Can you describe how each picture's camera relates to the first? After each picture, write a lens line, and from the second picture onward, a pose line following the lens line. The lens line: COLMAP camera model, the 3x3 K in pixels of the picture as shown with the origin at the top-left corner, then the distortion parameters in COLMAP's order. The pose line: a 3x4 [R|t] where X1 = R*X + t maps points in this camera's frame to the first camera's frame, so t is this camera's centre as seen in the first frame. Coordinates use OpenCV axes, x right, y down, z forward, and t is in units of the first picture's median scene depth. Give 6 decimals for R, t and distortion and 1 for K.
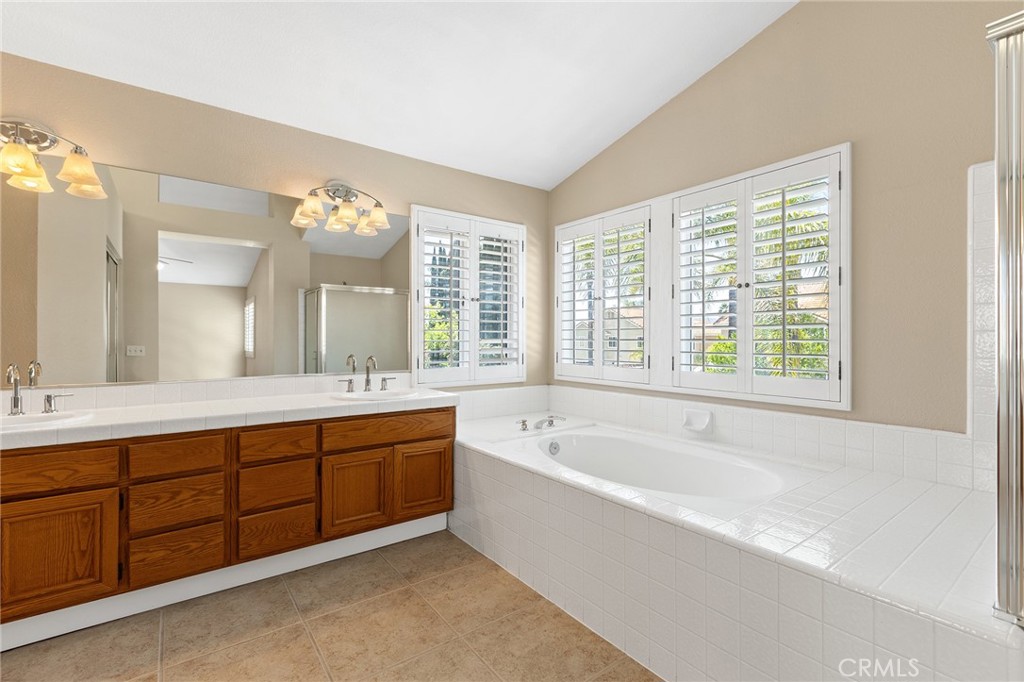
lens RADIAL K [[459.4, 0, 533.0], [0, 459.4, 340.8], [0, 0, 1]] dist [-0.001140, 0.000169]
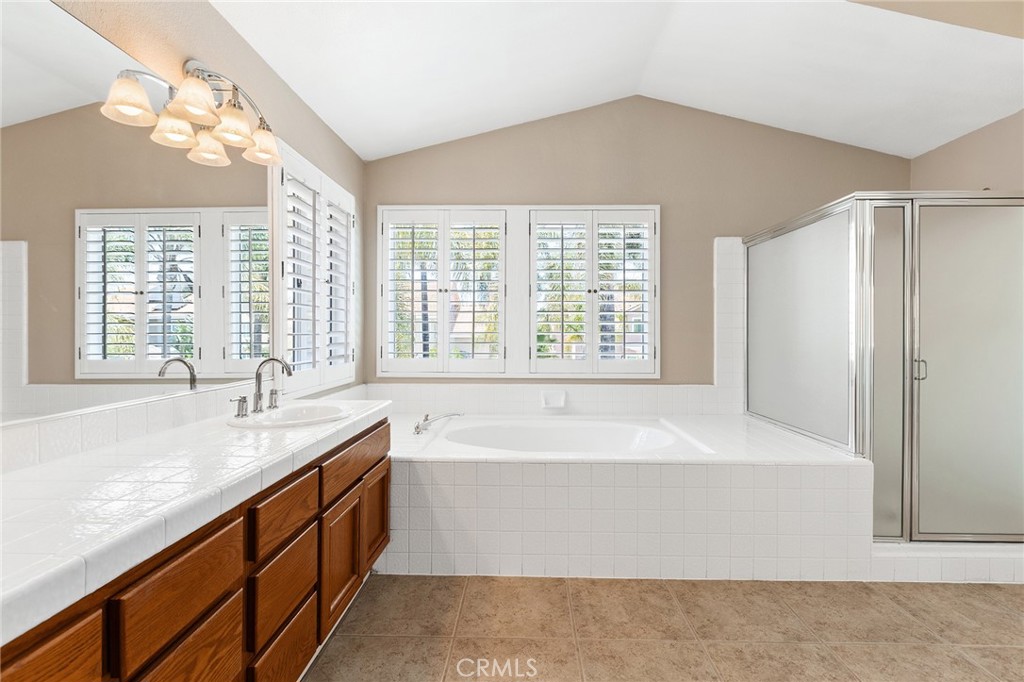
lens RADIAL K [[459.4, 0, 514.9], [0, 459.4, 333.1], [0, 0, 1]] dist [-0.001140, 0.000169]
pose [[0.630312, -0.002118, 0.776339, -0.711319], [0.001205, 0.999998, 0.001750, -0.003625], [-0.776341, -0.000168, 0.630313, 0.348898]]
